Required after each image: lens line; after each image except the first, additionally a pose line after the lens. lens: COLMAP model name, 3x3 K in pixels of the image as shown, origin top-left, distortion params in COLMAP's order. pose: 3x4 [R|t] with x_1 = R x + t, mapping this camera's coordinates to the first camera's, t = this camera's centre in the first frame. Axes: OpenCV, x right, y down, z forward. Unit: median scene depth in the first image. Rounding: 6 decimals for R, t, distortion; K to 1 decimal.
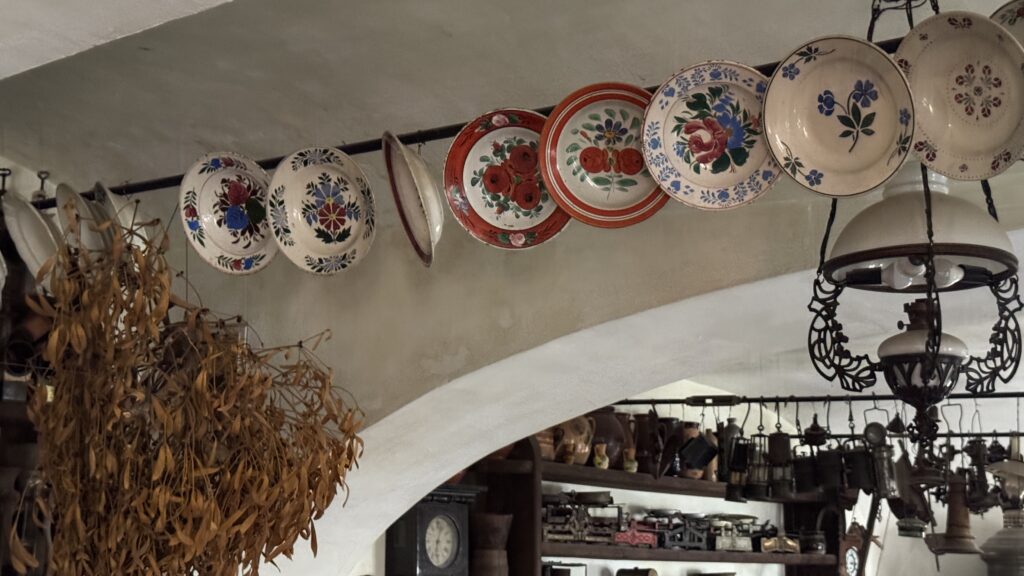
lens RADIAL K [[1462.9, 0, 516.8], [0, 1462.9, 285.8], [0, 0, 1]] dist [0.147828, 0.000000]
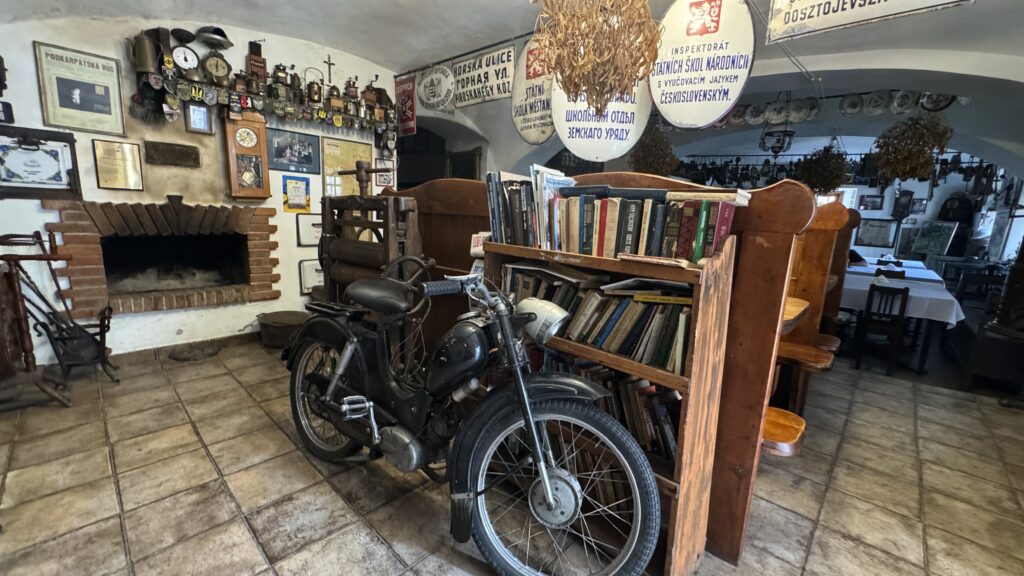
lens RADIAL K [[412.8, 0, 517.0], [0, 412.8, 290.8], [0, 0, 1]] dist [-0.015031, 0.002833]
pose [[0.995344, 0.047467, -0.083894, -0.719906], [-0.012181, 0.925309, 0.379019, -0.040299], [0.095619, -0.376232, 0.921578, -1.112915]]
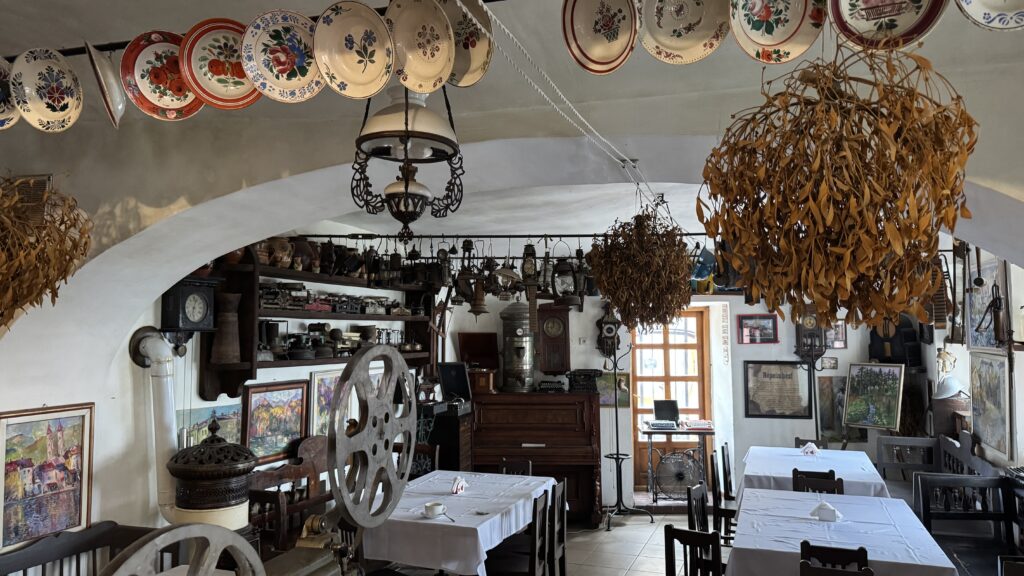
lens RADIAL K [[732.4, 0, 529.4], [0, 732.4, 281.7], [0, 0, 1]] dist [0.035890, -0.061811]
pose [[0.954396, 0.013870, 0.298223, 0.138186], [-0.050661, 0.991957, 0.115994, 0.037649], [-0.294215, -0.125813, 0.947422, 0.079179]]
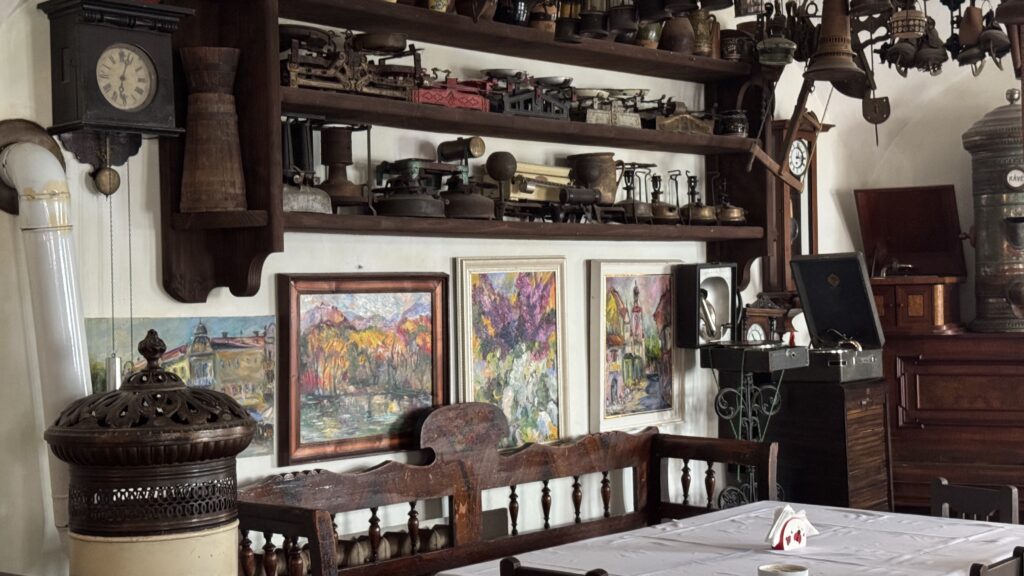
lens RADIAL K [[1462.9, 0, 515.0], [0, 1462.9, 282.8], [0, 0, 1]] dist [0.147828, 0.000000]
pose [[0.994795, -0.028412, -0.097860, 0.450250], [0.046040, 0.982053, 0.182900, 0.300435], [0.090907, -0.186453, 0.978249, 0.505570]]
